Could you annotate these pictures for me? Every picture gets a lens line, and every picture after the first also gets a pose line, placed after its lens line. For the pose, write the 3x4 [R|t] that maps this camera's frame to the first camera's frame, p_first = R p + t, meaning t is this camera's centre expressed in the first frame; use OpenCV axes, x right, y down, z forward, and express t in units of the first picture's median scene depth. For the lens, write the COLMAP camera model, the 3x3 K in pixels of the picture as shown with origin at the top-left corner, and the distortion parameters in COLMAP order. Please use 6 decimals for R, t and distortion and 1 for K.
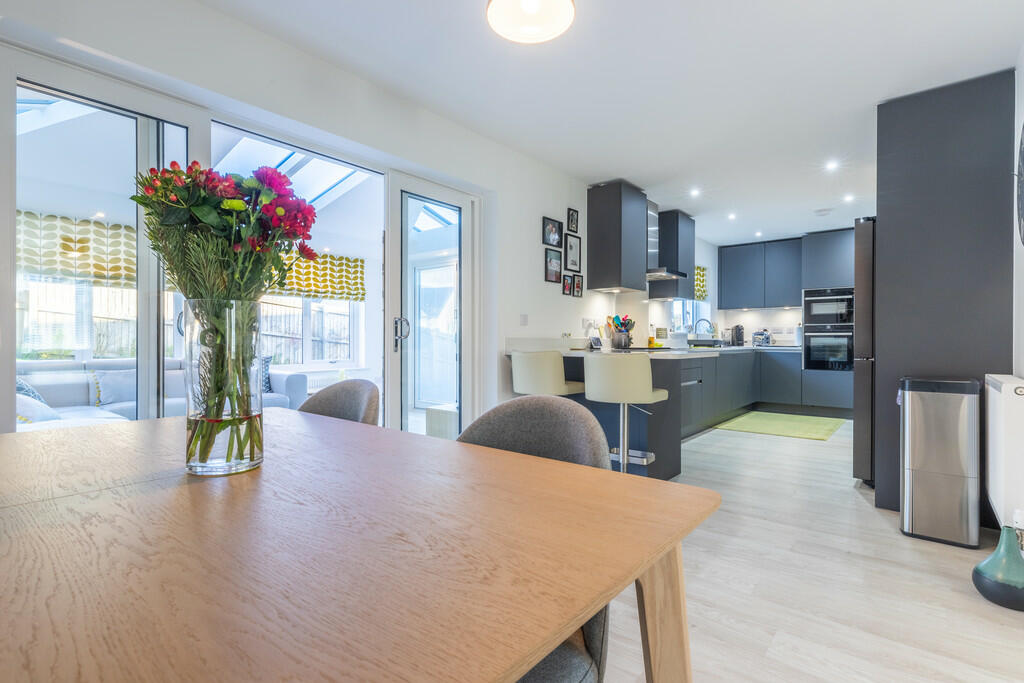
lens RADIAL K [[486.8, 0, 507.1], [0, 486.8, 338.5], [0, 0, 1]] dist [0.000270, -0.000020]
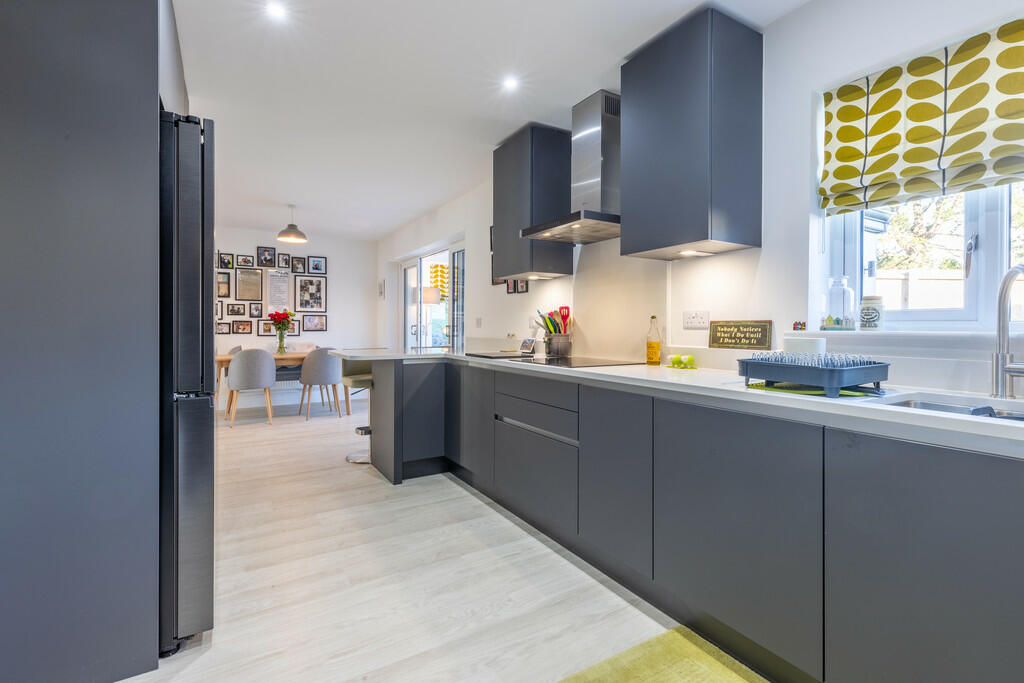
lens RADIAL K [[486.8, 0, 507.1], [0, 486.8, 338.5], [0, 0, 1]] dist [0.000270, -0.000020]
pose [[-0.321061, 0.016063, -0.946922, 0.938447], [-0.000551, 0.999853, 0.017148, -0.015807], [0.947058, 0.006027, -0.321005, 1.178206]]
